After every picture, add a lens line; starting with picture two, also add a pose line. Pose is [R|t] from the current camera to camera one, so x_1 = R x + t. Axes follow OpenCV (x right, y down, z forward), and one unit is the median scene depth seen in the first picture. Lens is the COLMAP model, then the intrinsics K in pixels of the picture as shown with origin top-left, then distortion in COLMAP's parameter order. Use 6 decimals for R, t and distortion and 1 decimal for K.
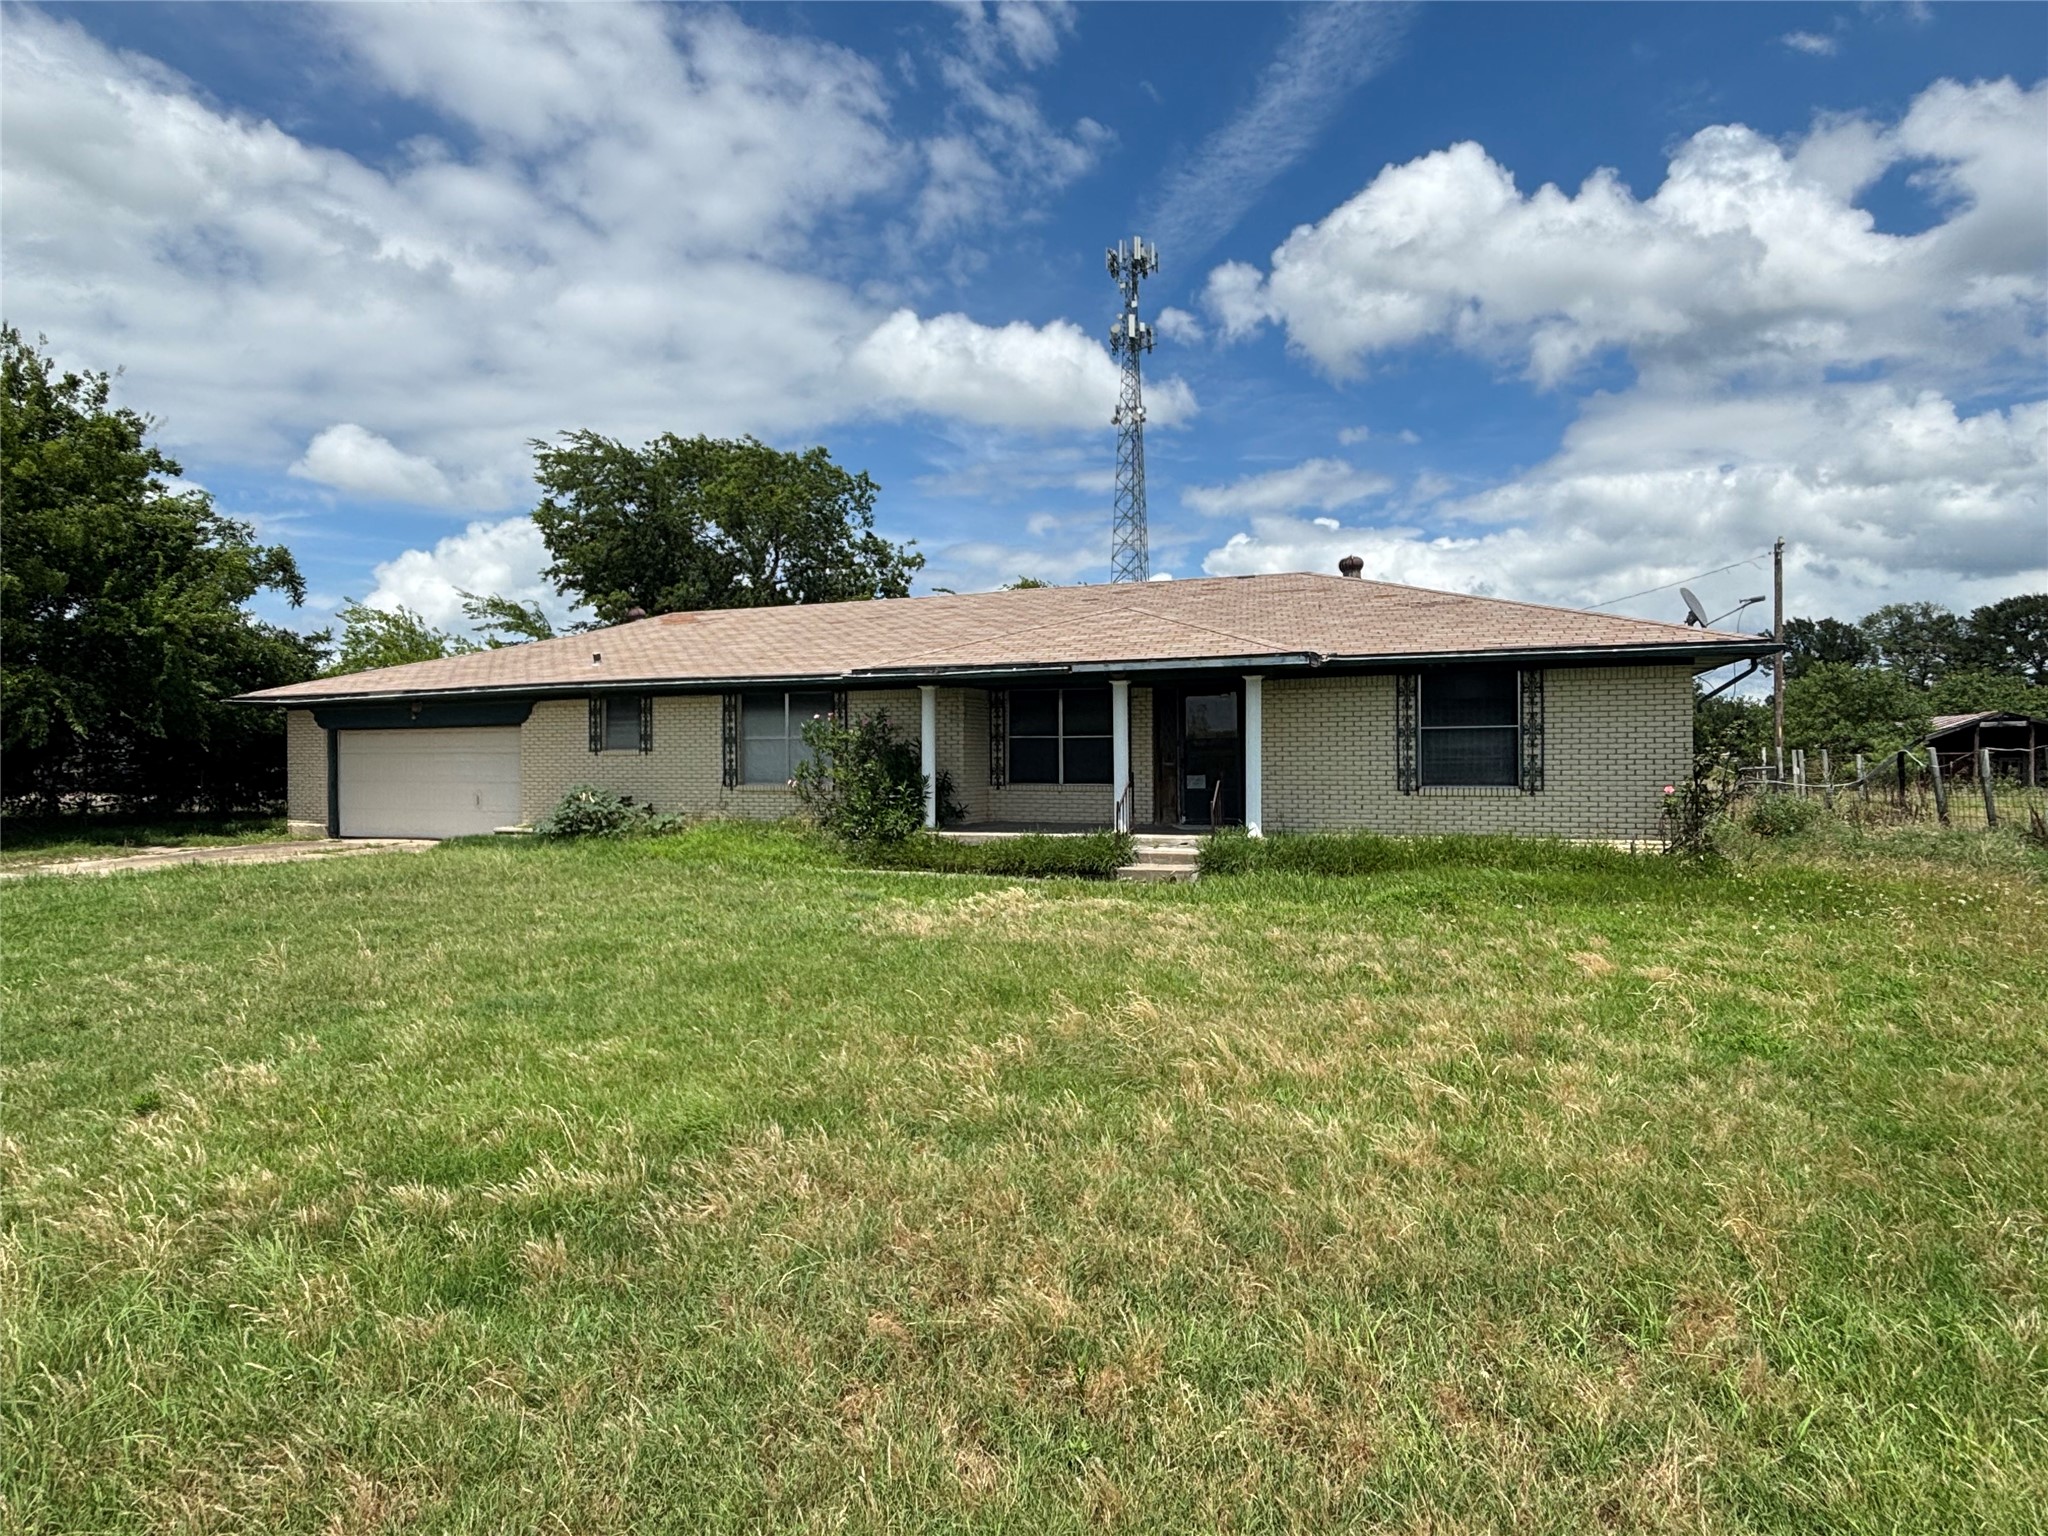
lens RADIAL K [[1132.3, 0, 1024.0], [0, 1132.3, 768.0], [0, 0, 1]] dist [0.030251, -0.036025]
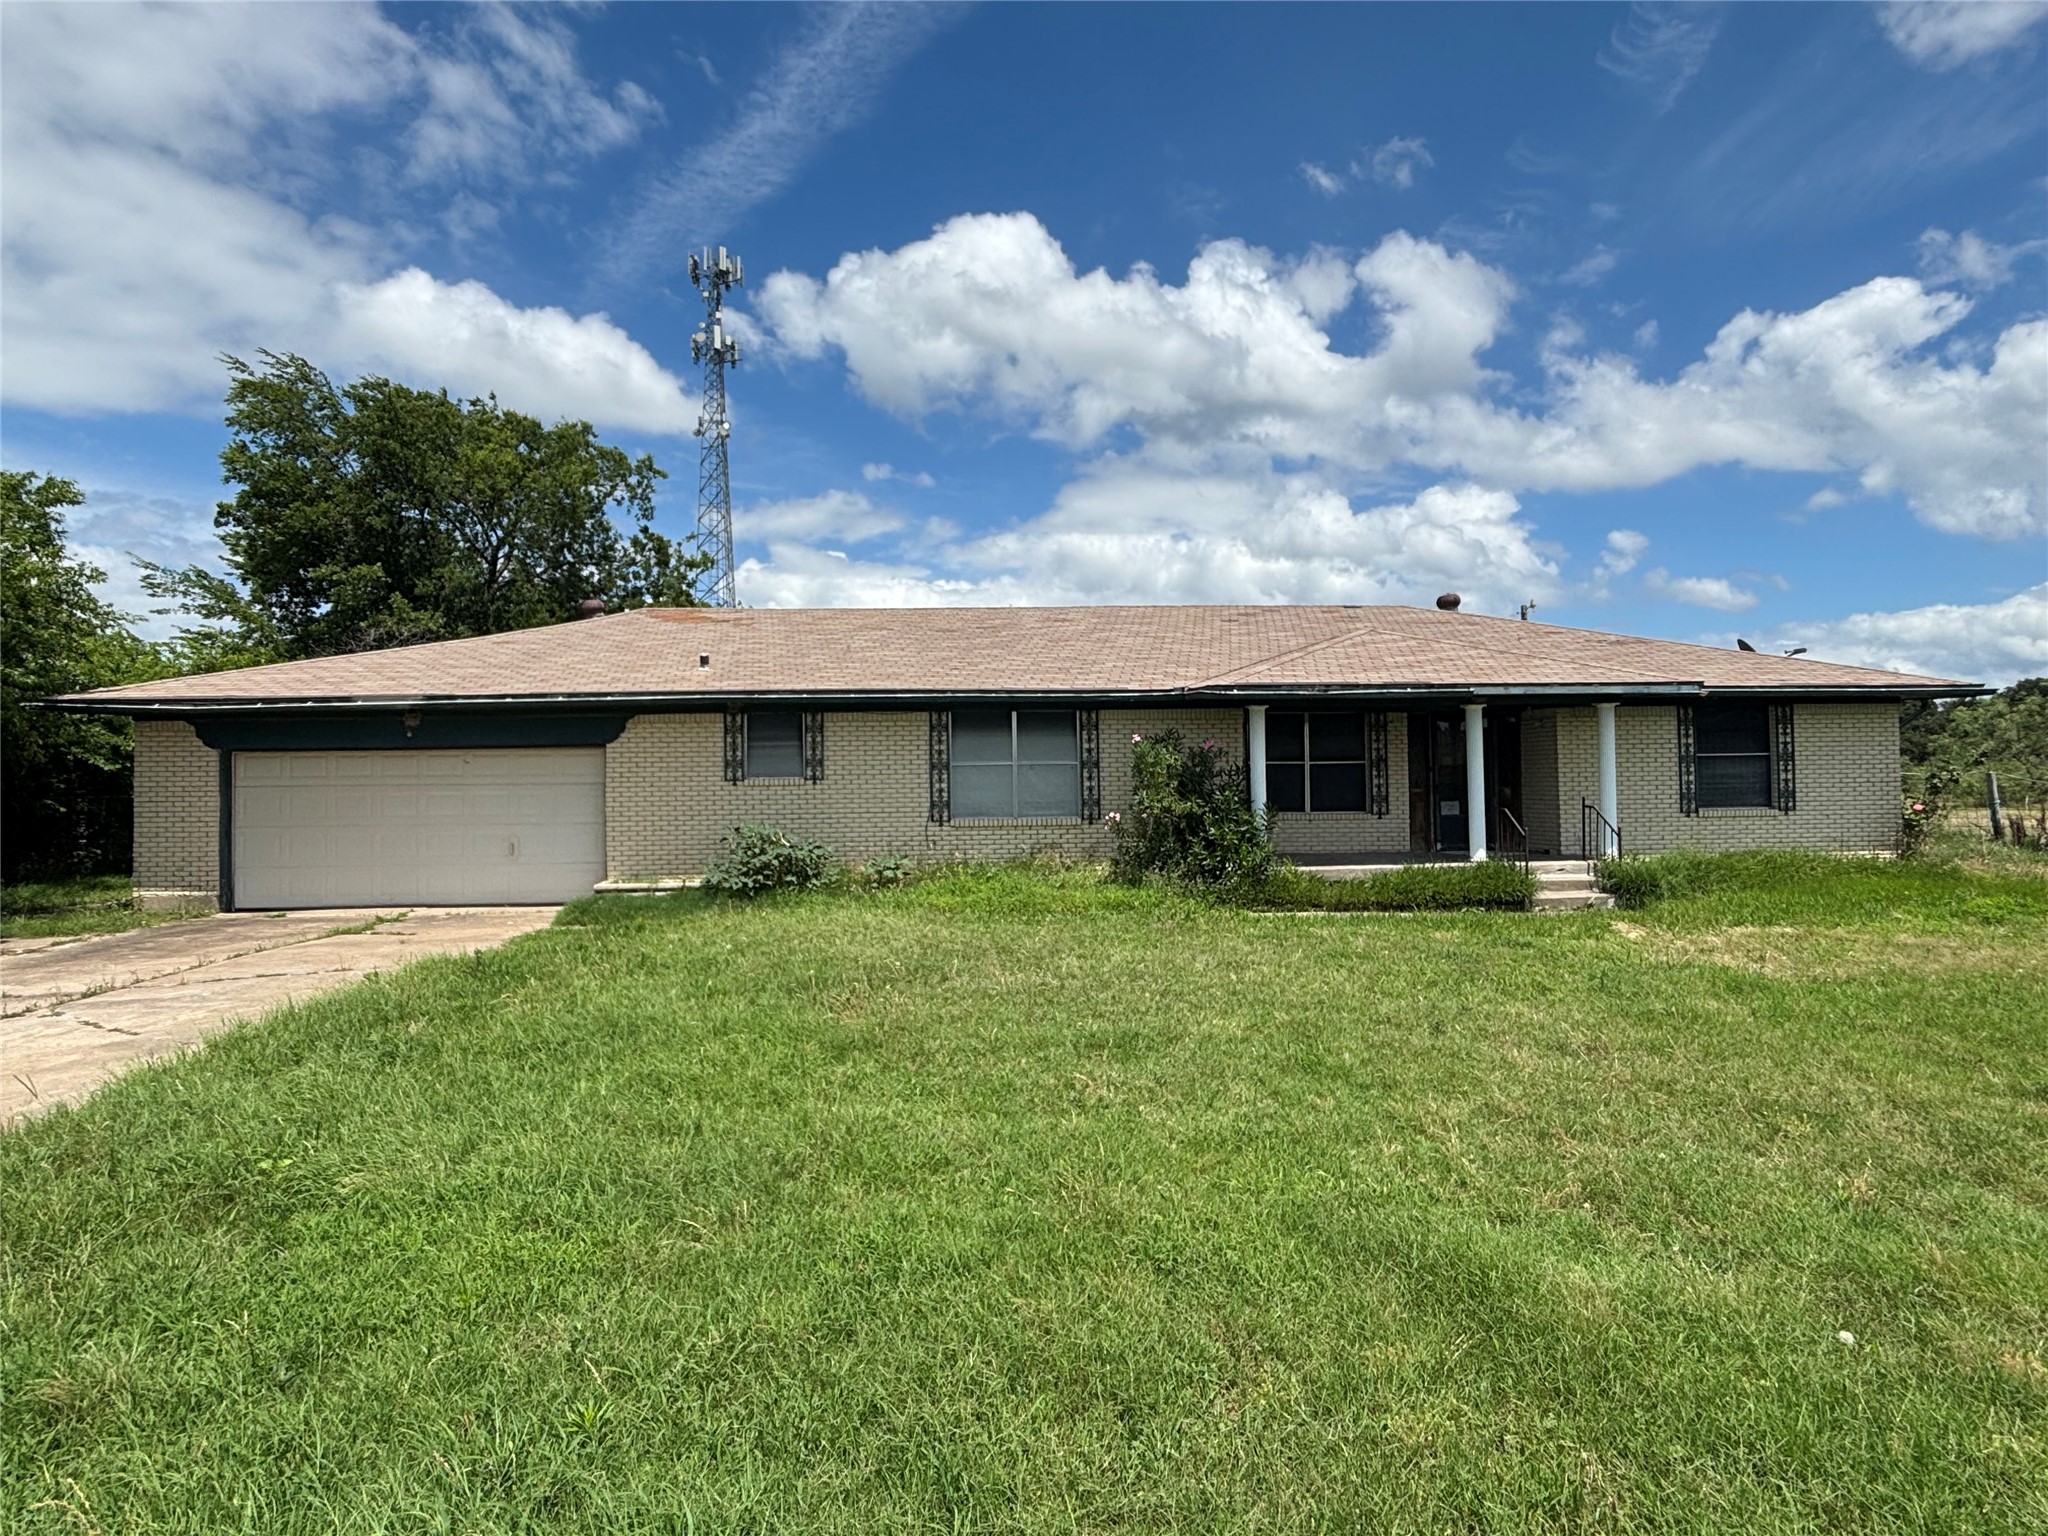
lens RADIAL K [[1166.3, 0, 1024.0], [0, 1166.3, 768.0], [0, 0, 1]] dist [0.004930, 0.000216]
pose [[0.905078, 0.001569, 0.425243, -0.098068], [0.010870, 0.999581, -0.026825, 0.000019], [-0.425107, 0.028901, 0.904682, 0.036661]]
